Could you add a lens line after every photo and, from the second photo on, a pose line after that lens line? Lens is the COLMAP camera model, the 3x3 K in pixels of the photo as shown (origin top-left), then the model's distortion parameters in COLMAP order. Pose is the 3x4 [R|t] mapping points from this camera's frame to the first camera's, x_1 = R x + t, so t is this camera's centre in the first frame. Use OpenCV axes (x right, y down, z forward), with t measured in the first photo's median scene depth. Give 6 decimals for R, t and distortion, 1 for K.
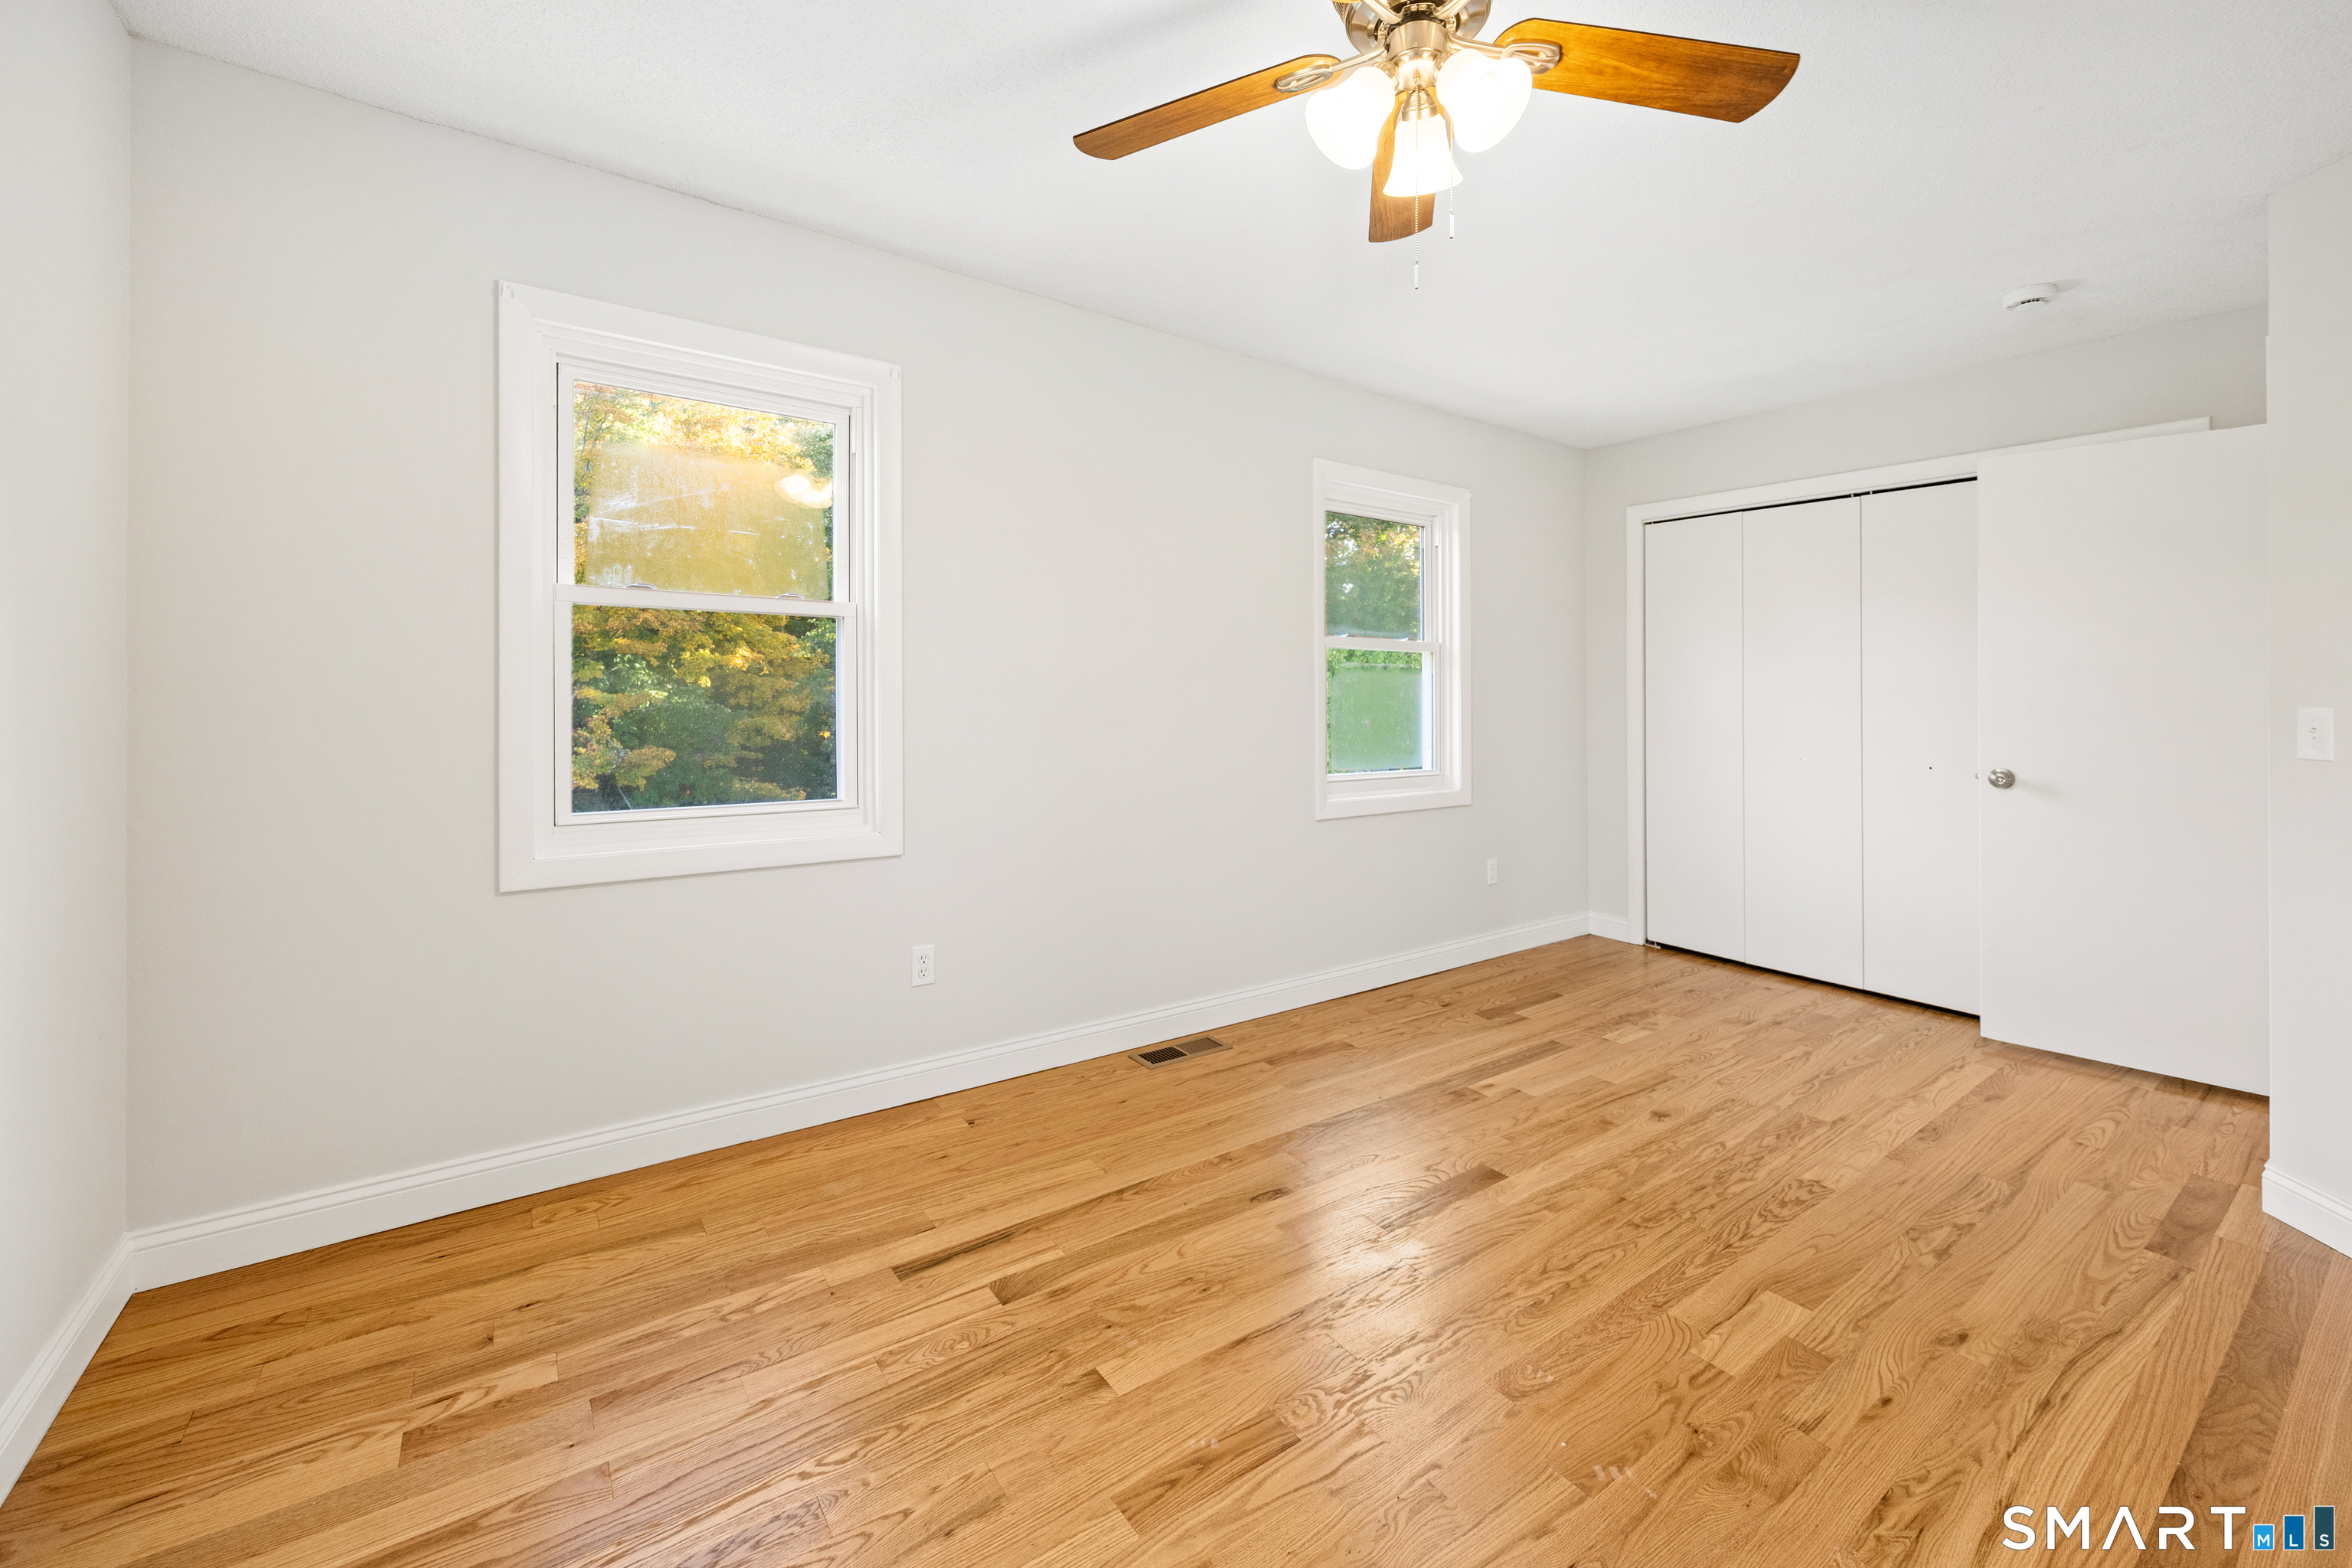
lens RADIAL K [[968.1, 0, 1164.1], [0, 968.1, 789.1], [0, 0, 1]] dist [0.031434, -0.000089]
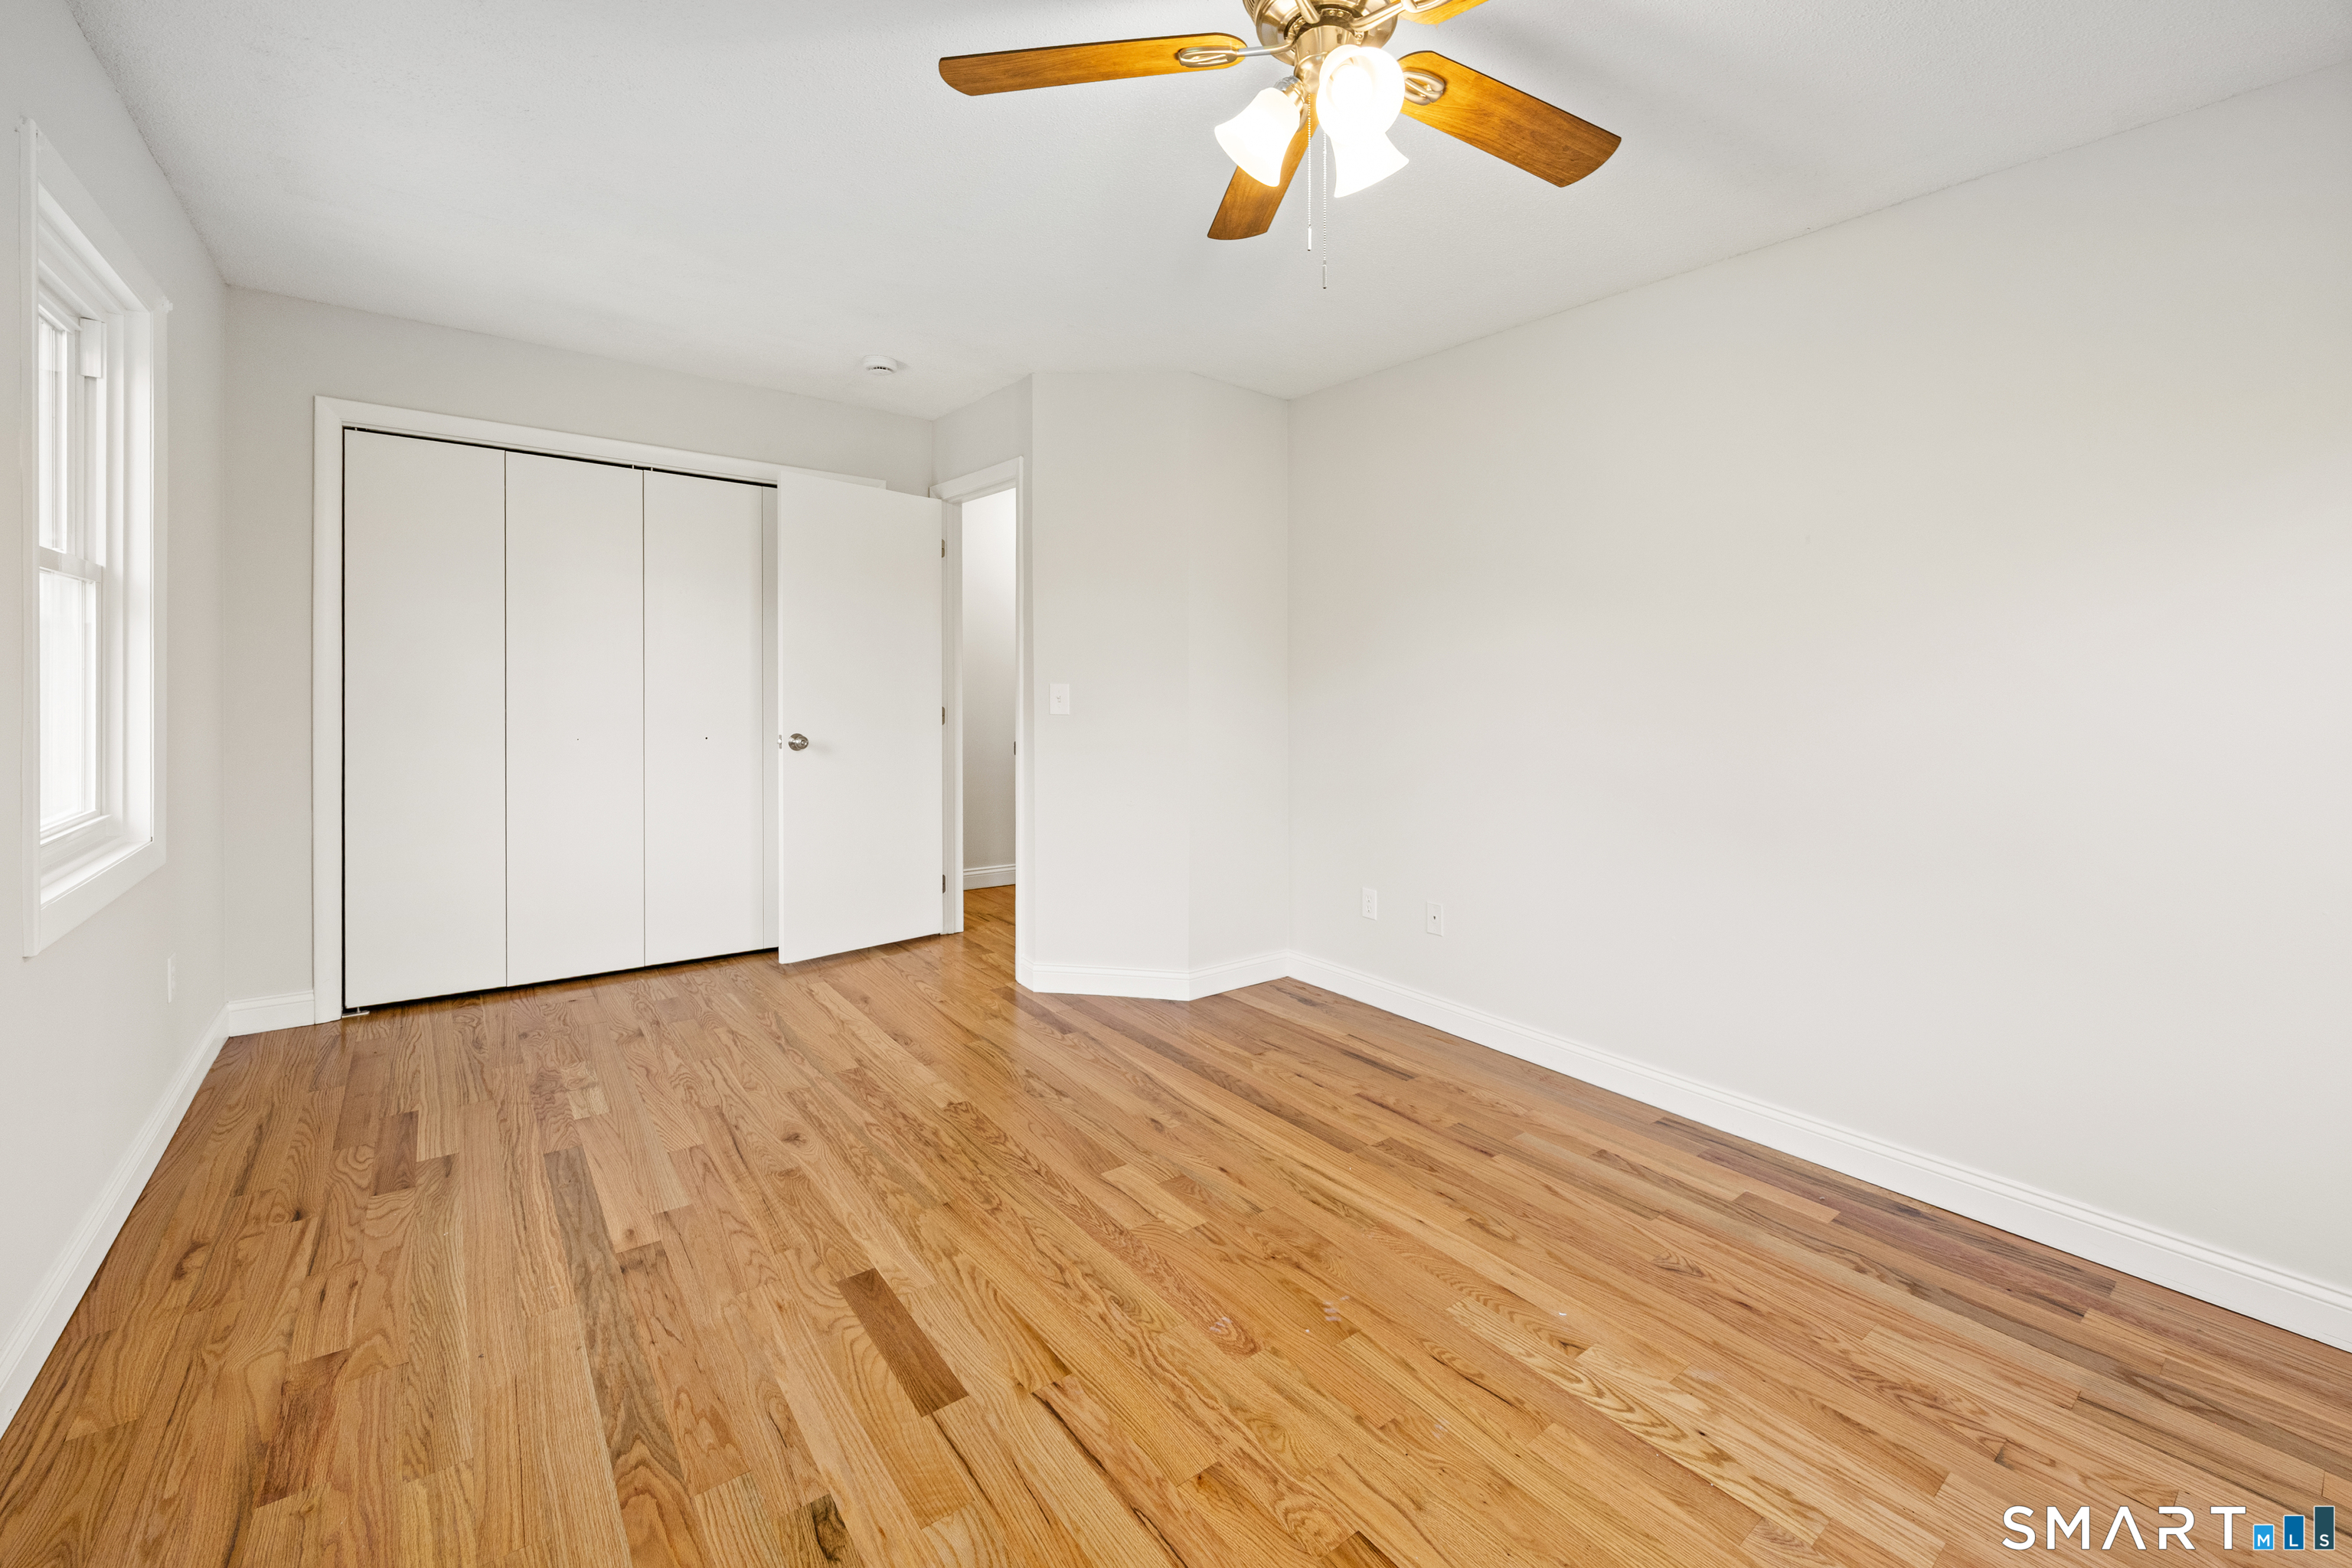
lens RADIAL K [[999.6, 0, 1177.8], [0, 999.6, 671.7], [0, 0, 1]] dist [0.020028, 0.000070]
pose [[-0.067907, 0.000089, 0.997692, -0.494298], [0.078977, 0.996862, 0.005287, -0.080315], [-0.994561, 0.079153, -0.067701, 0.758520]]
